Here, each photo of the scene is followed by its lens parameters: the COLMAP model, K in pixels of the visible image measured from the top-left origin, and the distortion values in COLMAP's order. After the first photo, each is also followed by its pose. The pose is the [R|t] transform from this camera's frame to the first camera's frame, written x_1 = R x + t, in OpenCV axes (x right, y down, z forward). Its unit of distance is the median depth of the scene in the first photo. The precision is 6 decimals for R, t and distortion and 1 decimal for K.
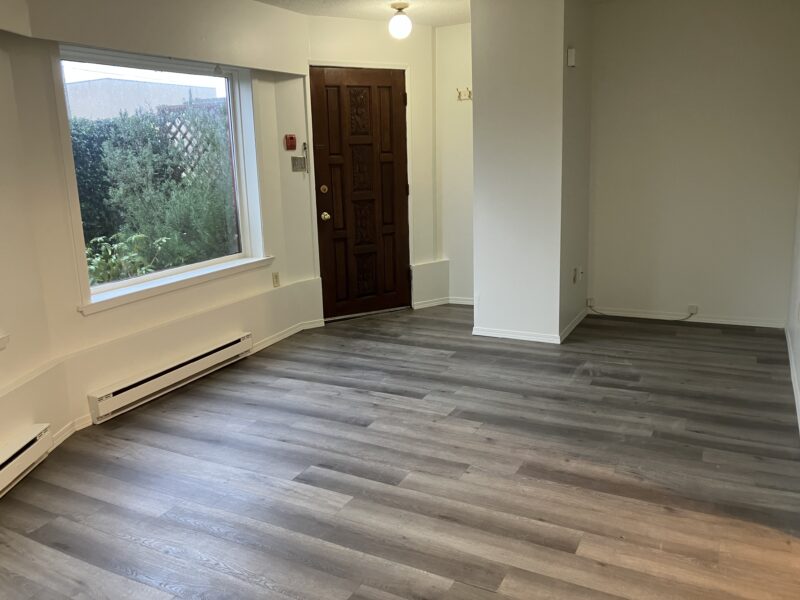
lens RADIAL K [[661.4, 0, 397.8], [0, 661.4, 299.6], [0, 0, 1]] dist [0.043221, -0.007882]
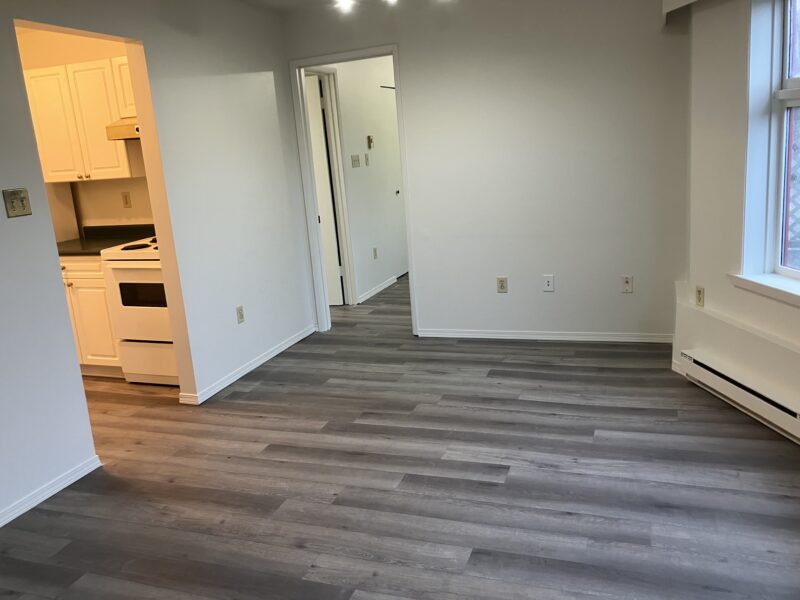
lens RADIAL K [[661.4, 0, 400.1], [0, 661.4, 297.7], [0, 0, 1]] dist [0.043221, -0.007882]
pose [[-0.983995, 0.147179, -0.100461, 0.068079], [0.089097, 0.894589, 0.437918, -0.411909], [0.154323, 0.421958, -0.893384, 1.770073]]
